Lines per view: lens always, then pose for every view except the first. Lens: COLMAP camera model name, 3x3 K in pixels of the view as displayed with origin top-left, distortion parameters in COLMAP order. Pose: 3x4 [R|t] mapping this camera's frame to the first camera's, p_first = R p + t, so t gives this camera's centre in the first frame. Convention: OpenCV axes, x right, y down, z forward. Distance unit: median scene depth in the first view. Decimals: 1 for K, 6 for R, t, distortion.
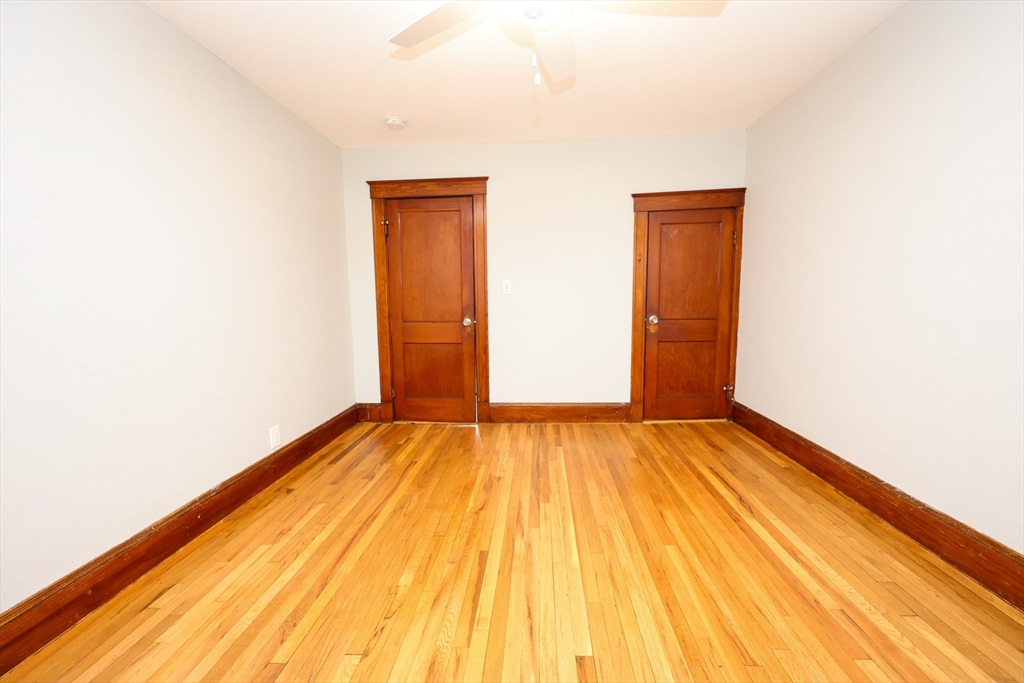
lens RADIAL K [[413.3, 0, 506.3], [0, 413.3, 338.4], [0, 0, 1]] dist [-0.001033, -0.000662]
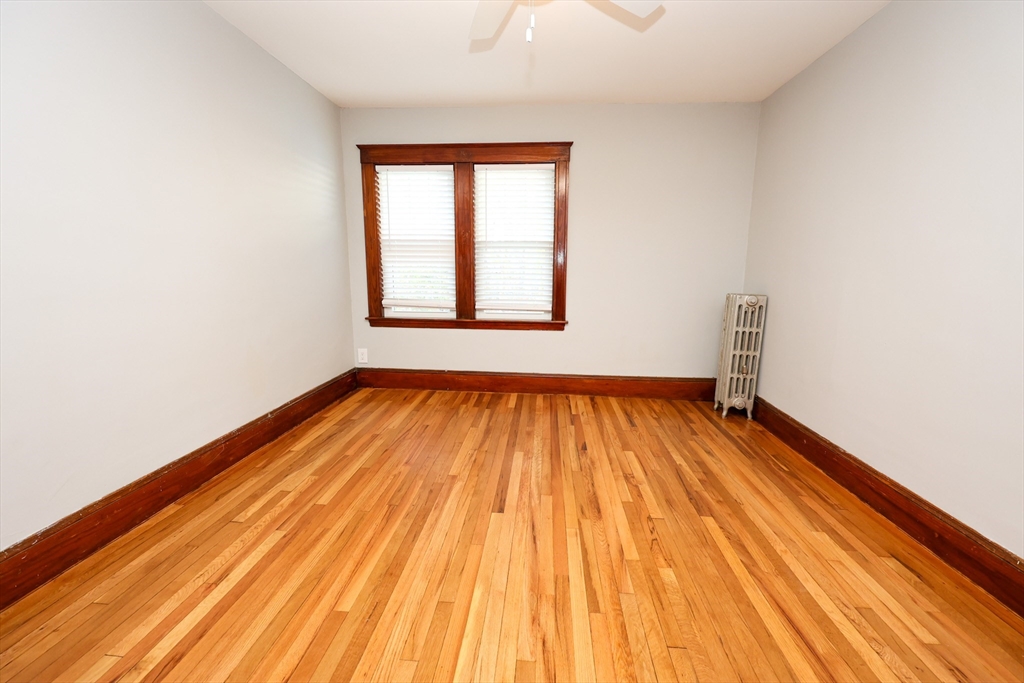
lens RADIAL K [[413.3, 0, 511.3], [0, 413.3, 351.5], [0, 0, 1]] dist [-0.001033, -0.000662]
pose [[-0.999939, 0.007775, 0.007816, 0.098954], [0.009741, 0.955120, 0.296060, -0.173793], [-0.005164, 0.296118, -0.955137, 1.789147]]
